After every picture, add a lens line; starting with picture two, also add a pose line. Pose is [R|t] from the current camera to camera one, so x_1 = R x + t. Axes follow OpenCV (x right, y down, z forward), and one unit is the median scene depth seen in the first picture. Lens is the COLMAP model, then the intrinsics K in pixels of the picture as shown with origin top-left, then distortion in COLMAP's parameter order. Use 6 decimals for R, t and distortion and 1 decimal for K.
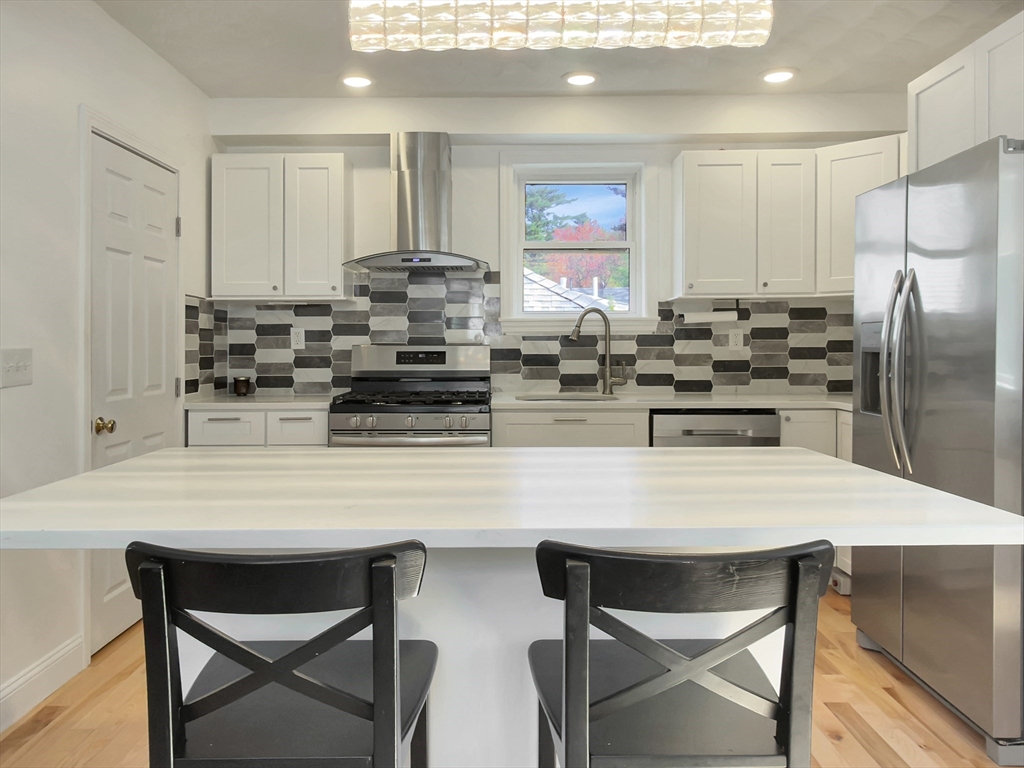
lens RADIAL K [[789.0, 0, 494.6], [0, 789.0, 334.3], [0, 0, 1]] dist [0.000025, 0.006929]
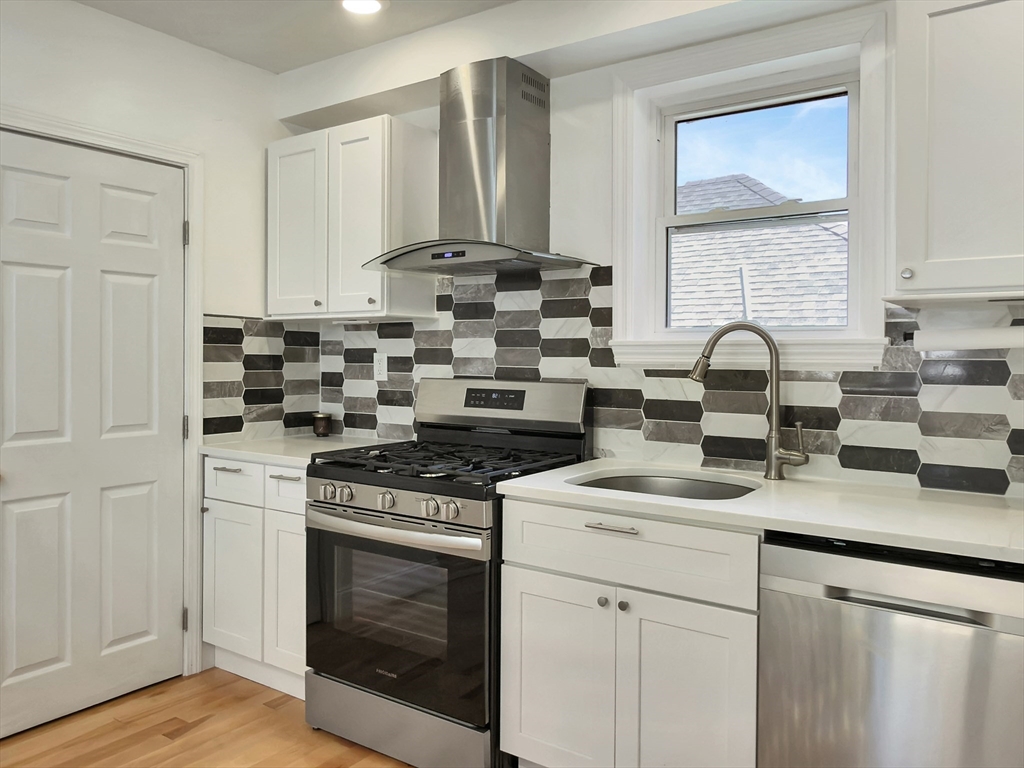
lens RADIAL K [[783.5, 0, 511.5], [0, 783.5, 366.9], [0, 0, 1]] dist [0.001114, 0.003887]
pose [[0.825962, 0.017221, -0.563462, 0.294954], [-0.002416, 0.999632, 0.027010, -0.016221], [0.563720, -0.020947, 0.825700, 0.442121]]
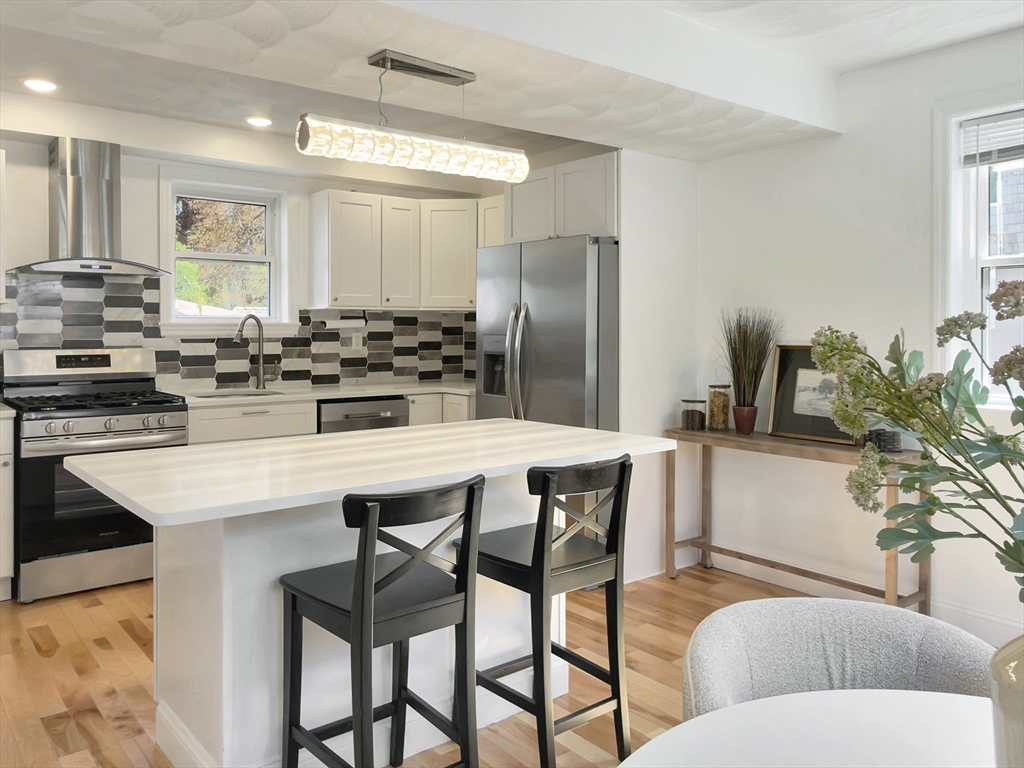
lens RADIAL K [[789.0, 0, 494.6], [0, 789.0, 334.3], [0, 0, 1]] dist [0.000025, 0.006929]
pose [[0.779351, -0.000243, 0.626587, -0.312031], [-0.012036, 0.999810, 0.015358, -0.026232], [-0.626471, -0.019510, 0.779200, -0.117348]]
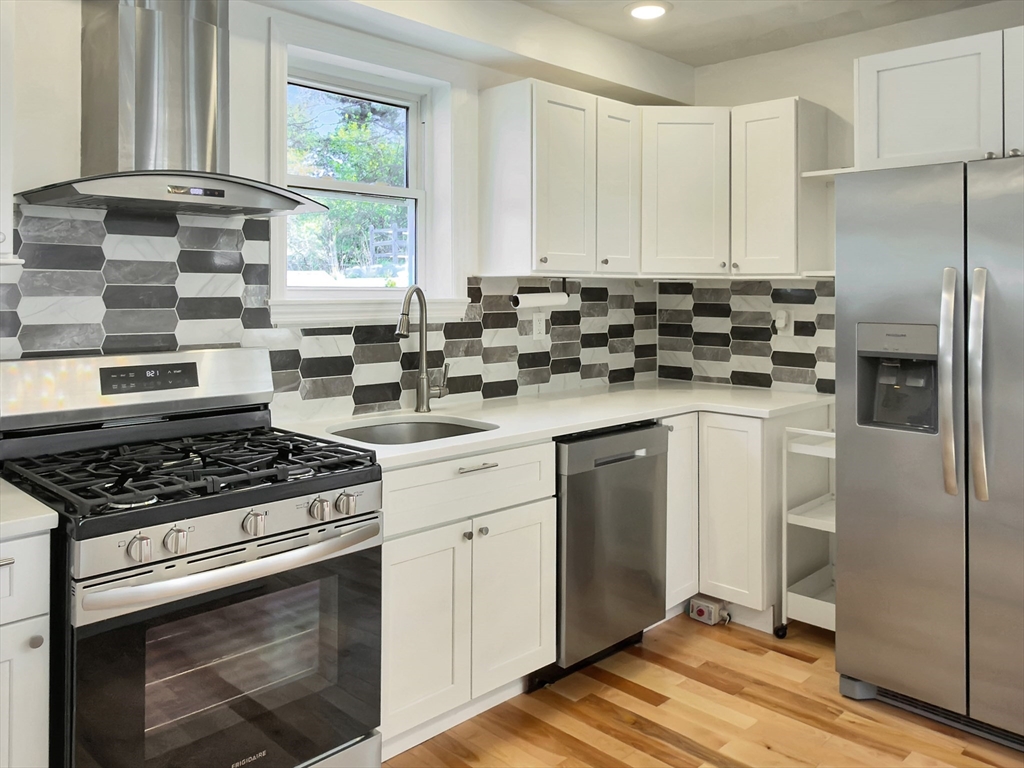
lens RADIAL K [[800.9, 0, 490.6], [0, 800.9, 284.2], [0, 0, 1]] dist [0.003496, -0.000563]
pose [[0.705576, 0.012500, 0.708524, -0.304213], [-0.014309, 0.999892, -0.003391, -0.032714], [-0.708490, -0.007746, 0.705678, 0.463370]]
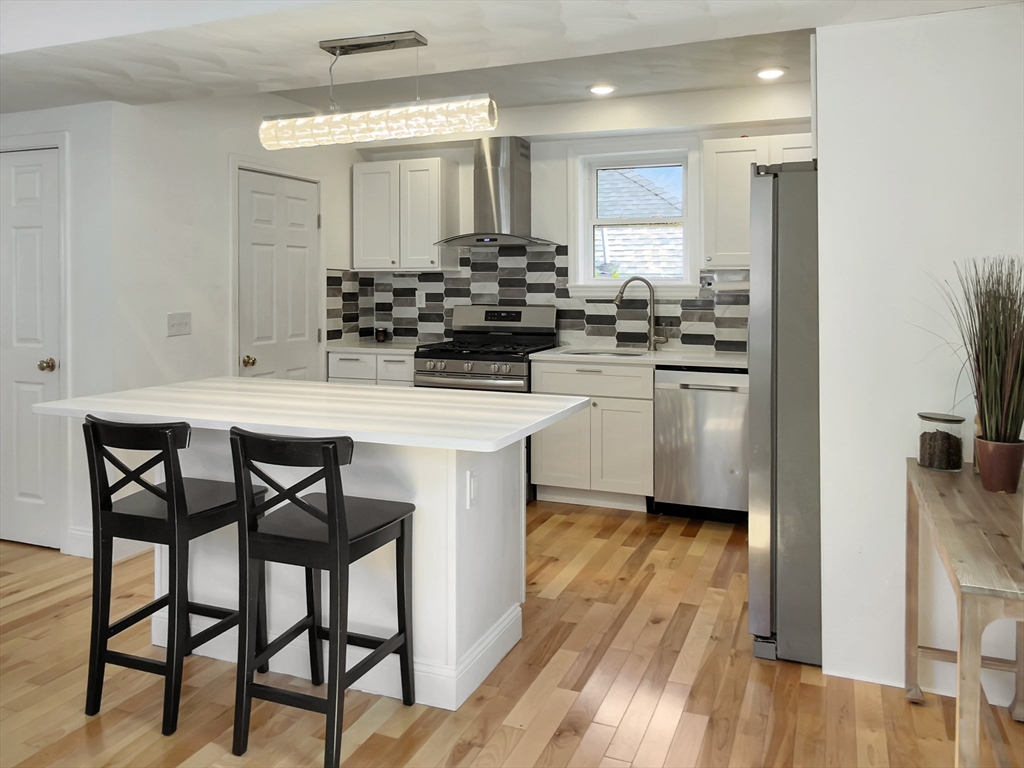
lens RADIAL K [[795.0, 0, 509.2], [0, 795.0, 294.5], [0, 0, 1]] dist [0.002043, 0.001076]
pose [[0.927826, 0.009011, -0.372904, 0.379612], [0.000280, 0.999691, 0.024854, -0.035536], [0.373013, -0.023165, 0.927537, -0.163079]]
